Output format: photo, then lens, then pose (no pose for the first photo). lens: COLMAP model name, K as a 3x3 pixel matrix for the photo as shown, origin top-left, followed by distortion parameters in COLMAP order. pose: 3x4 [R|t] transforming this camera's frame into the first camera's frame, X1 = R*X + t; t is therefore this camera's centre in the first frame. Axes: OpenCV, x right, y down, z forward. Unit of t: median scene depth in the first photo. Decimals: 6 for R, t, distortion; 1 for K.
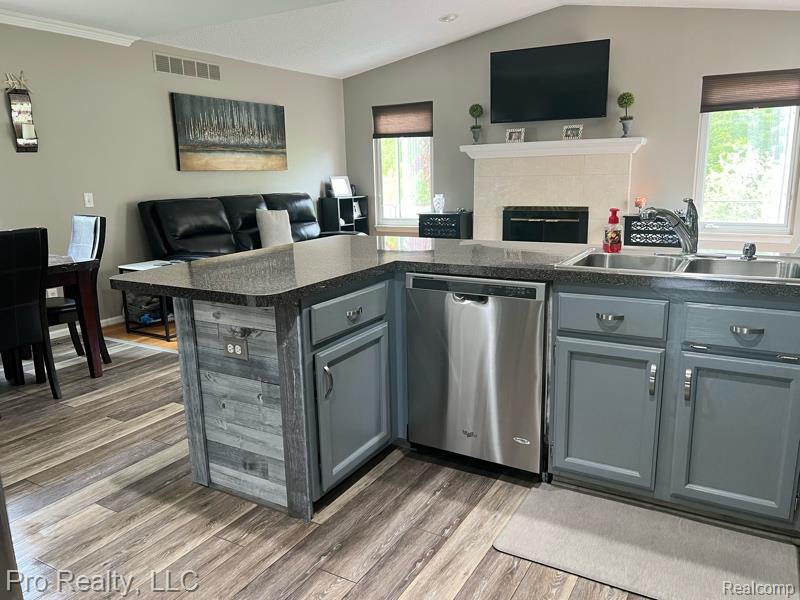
lens RADIAL K [[601.1, 0, 404.1], [0, 601.1, 303.3], [0, 0, 1]] dist [0.045526, -0.041133]
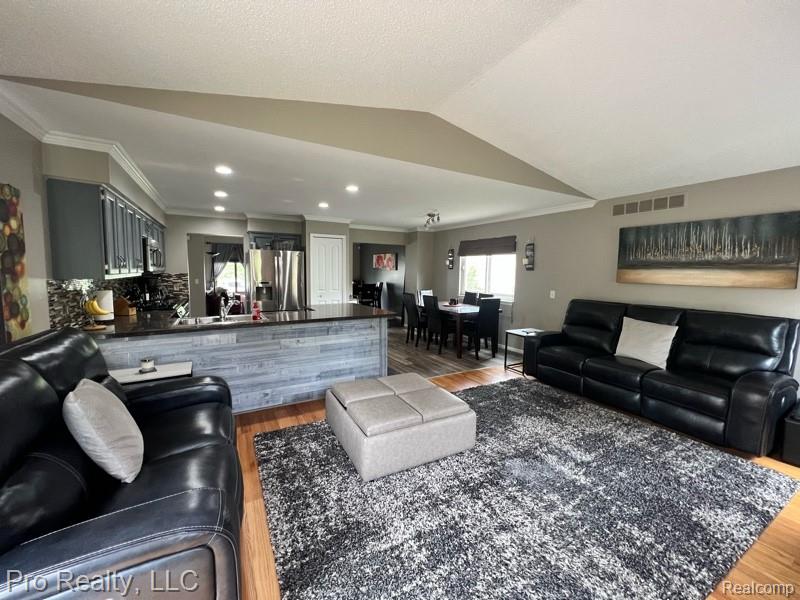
lens RADIAL K [[319.3, 0, 395.4], [0, 319.3, 297.0], [0, 0, 1]] dist [-0.002706, 0.001253]
pose [[-0.510511, 0.087465, -0.855411, 0.869484], [-0.184837, 0.960395, 0.208510, -0.411093], [0.839770, 0.264559, -0.474125, 1.558395]]
